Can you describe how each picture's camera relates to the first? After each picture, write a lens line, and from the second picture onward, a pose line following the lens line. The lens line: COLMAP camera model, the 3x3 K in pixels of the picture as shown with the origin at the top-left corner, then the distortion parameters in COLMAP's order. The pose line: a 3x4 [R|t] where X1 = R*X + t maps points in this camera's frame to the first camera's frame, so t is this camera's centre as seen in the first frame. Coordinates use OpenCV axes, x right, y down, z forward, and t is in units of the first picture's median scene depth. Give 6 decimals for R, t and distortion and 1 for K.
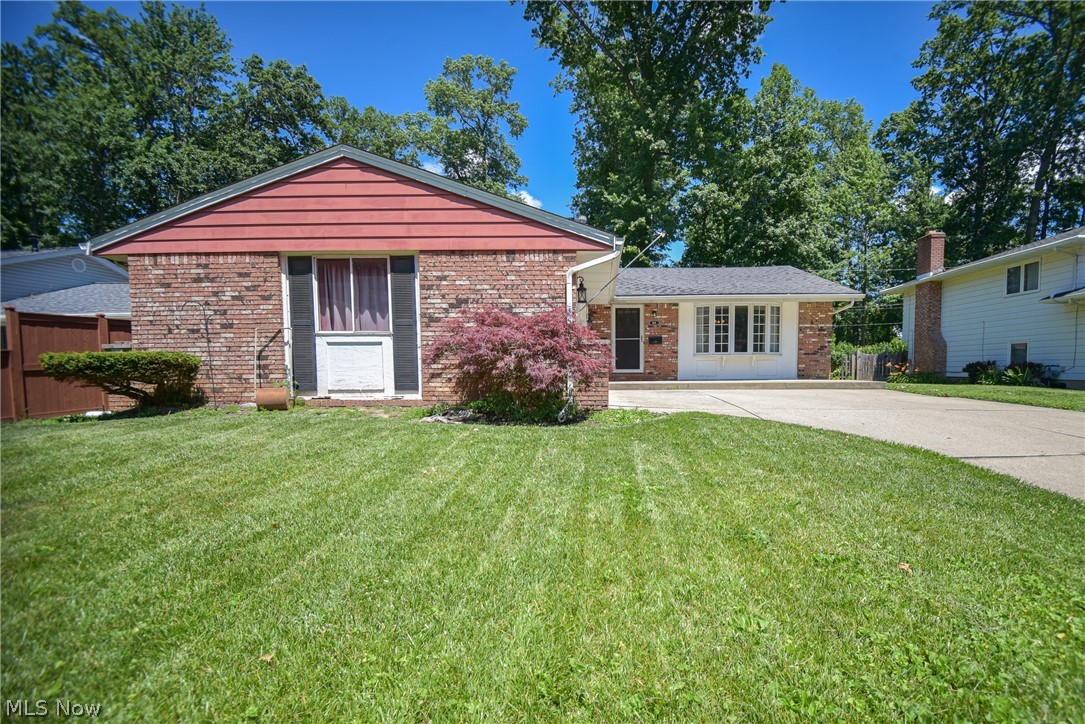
lens RADIAL K [[519.4, 0, 544.1], [0, 519.4, 431.0], [0, 0, 1]] dist [0.002147, -0.018666]
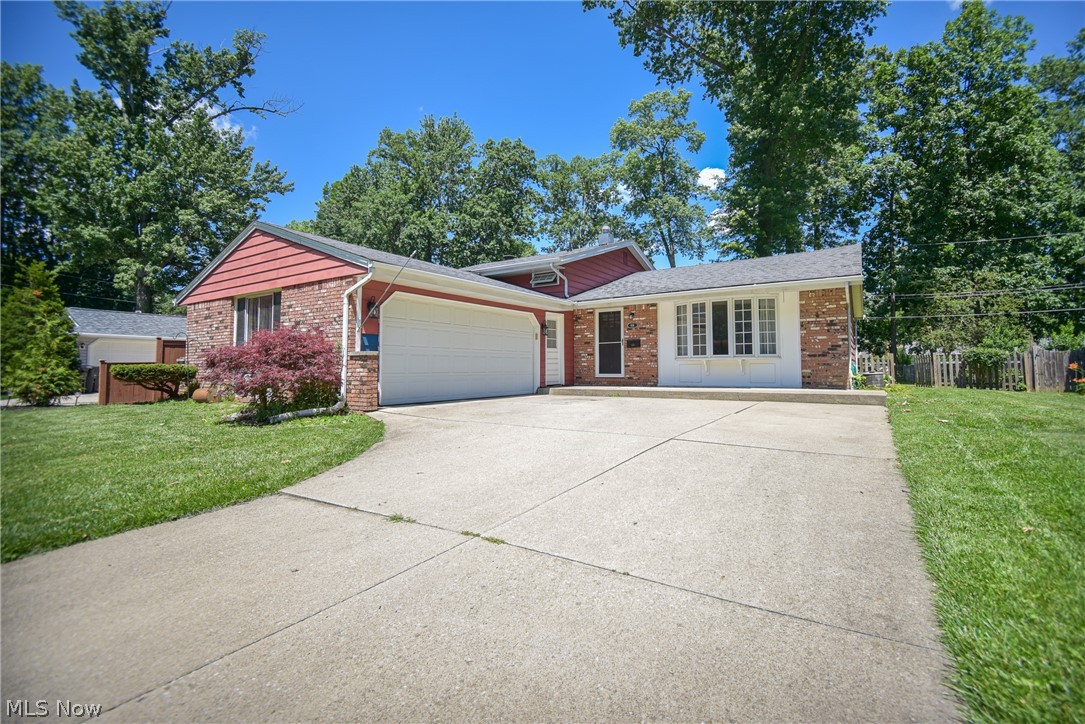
lens RADIAL K [[479.9, 0, 542.5], [0, 479.9, 362.0], [0, 0, 1]] dist [-0.000357, -0.012756]
pose [[0.851289, -0.006936, -0.524650, 0.534229], [-0.061317, 0.991746, -0.112603, -0.033488], [0.521101, 0.128027, 0.843838, 0.185926]]
